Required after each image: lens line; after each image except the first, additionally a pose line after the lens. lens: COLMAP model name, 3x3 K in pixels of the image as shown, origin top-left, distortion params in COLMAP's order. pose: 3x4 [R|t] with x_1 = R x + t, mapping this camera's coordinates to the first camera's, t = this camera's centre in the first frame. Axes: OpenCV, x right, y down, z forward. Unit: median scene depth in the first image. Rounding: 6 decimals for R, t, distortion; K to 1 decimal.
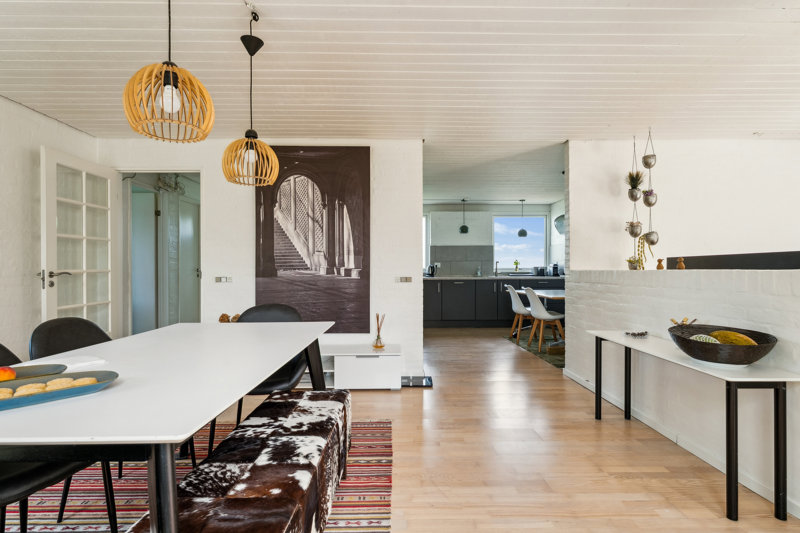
lens RADIAL K [[426.5, 0, 396.2], [0, 426.5, 266.1], [0, 0, 1]] dist [-0.000632, -0.000388]
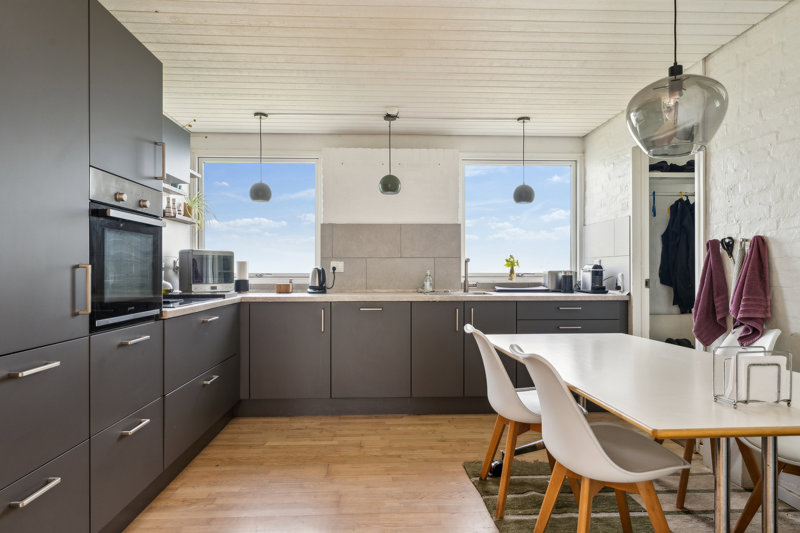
lens RADIAL K [[494.1, 0, 402.6], [0, 494.1, 267.9], [0, 0, 1]] dist [-0.001703, -0.000343]
pose [[0.999678, 0.001138, 0.025359, 0.155334], [-0.001037, 0.999991, -0.004001, 0.000768], [-0.025363, 0.003974, 0.999670, 0.484626]]
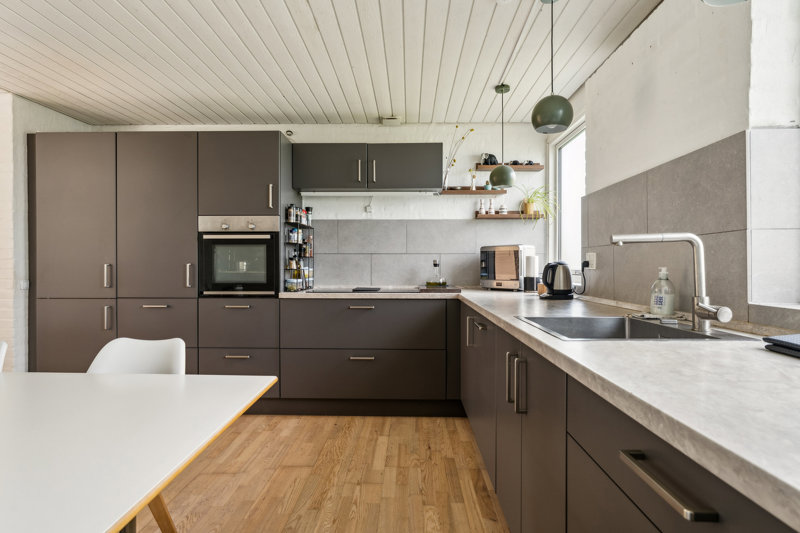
lens RADIAL K [[426.5, 0, 399.2], [0, 426.5, 267.0], [0, 0, 1]] dist [-0.000632, -0.000388]
pose [[-0.055764, 0.001780, -0.998442, 0.391386], [0.001337, 0.999998, 0.001709, 0.001134], [0.998443, -0.001240, -0.055766, 0.895338]]
